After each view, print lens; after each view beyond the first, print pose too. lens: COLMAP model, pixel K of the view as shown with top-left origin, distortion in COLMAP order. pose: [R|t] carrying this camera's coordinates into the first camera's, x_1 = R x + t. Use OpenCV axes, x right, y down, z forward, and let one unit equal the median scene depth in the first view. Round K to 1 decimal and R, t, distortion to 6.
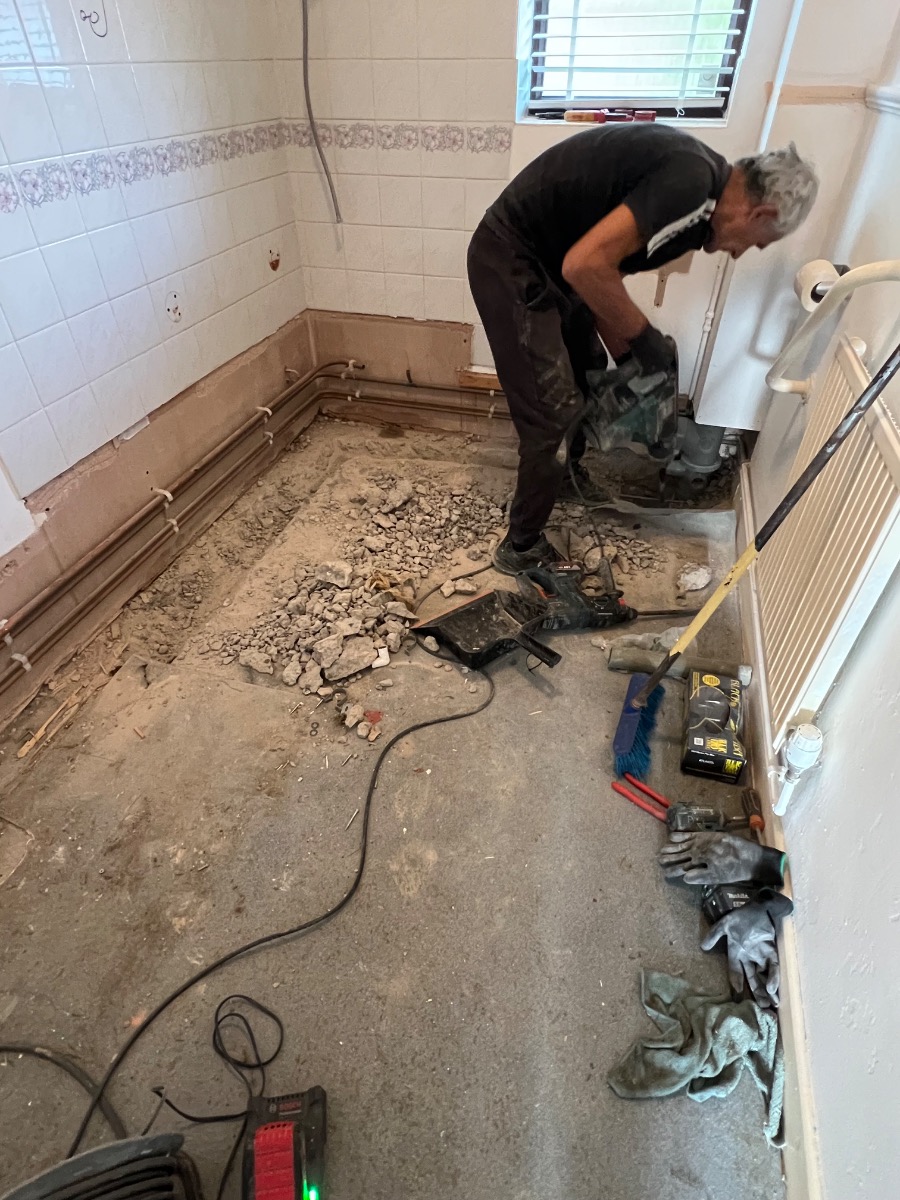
lens RADIAL K [[650.8, 0, 449.8], [0, 650.8, 594.0], [0, 0, 1]] dist [0.002736, -0.000777]
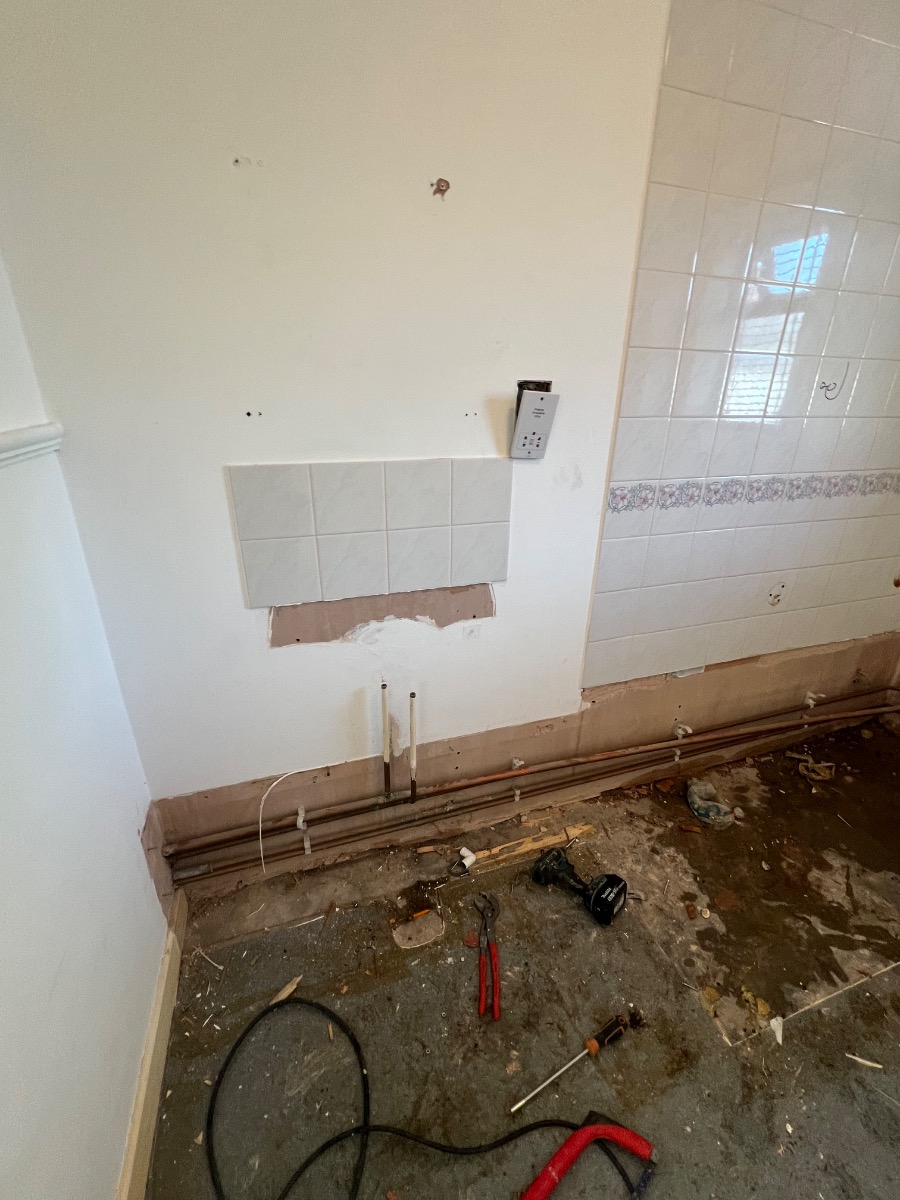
lens RADIAL K [[509.5, 0, 452.5], [0, 509.5, 598.6], [0, 0, 1]] dist [0.000028, 0.000158]
pose [[0.574416, 0.324822, -0.751357, -0.074476], [-0.539825, 0.840326, -0.049414, -0.080734], [0.615334, 0.433985, 0.658043, 0.069685]]
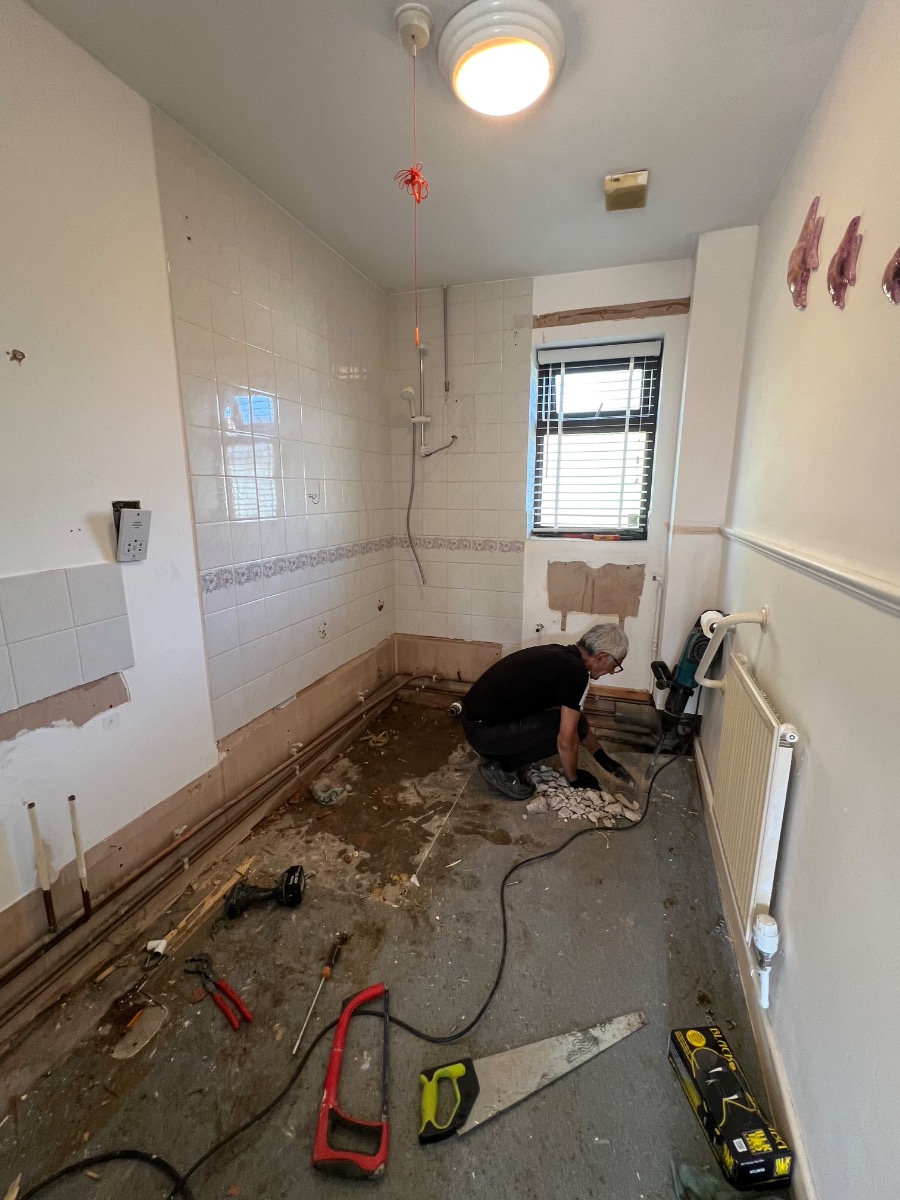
lens RADIAL K [[509.5, 0, 452.0], [0, 509.5, 598.0], [0, 0, 1]] dist [0.000028, 0.000158]
pose [[0.998949, 0.014462, -0.043486, -0.039682], [-0.033184, 0.882716, -0.468735, 0.076301], [0.031607, 0.469685, 0.882268, -0.156066]]
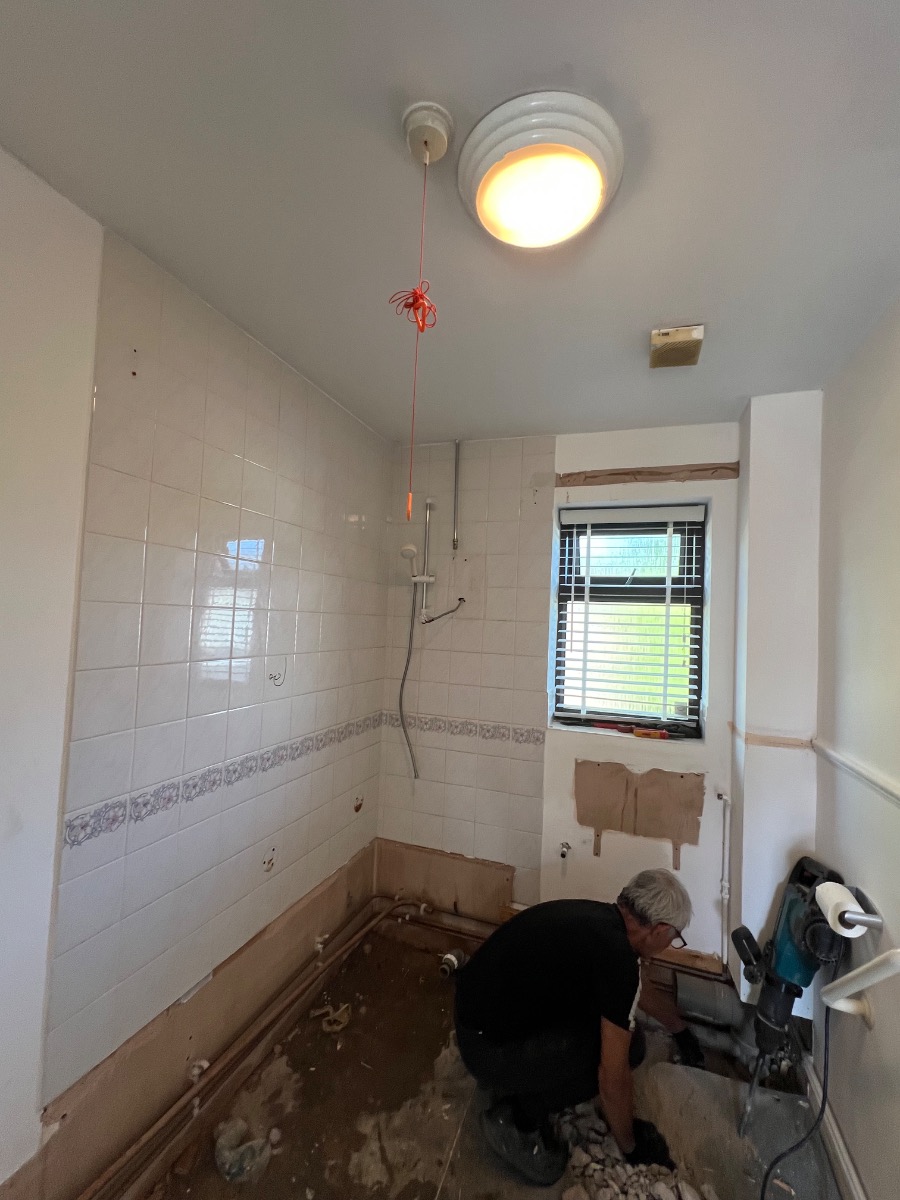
lens RADIAL K [[509.5, 0, 451.5], [0, 509.5, 599.7], [0, 0, 1]] dist [0.000028, 0.000158]
pose [[0.997272, 0.043083, -0.059941, -0.052931], [-0.072216, 0.737632, -0.671330, -0.177437], [0.015291, 0.673828, 0.738730, -0.002840]]
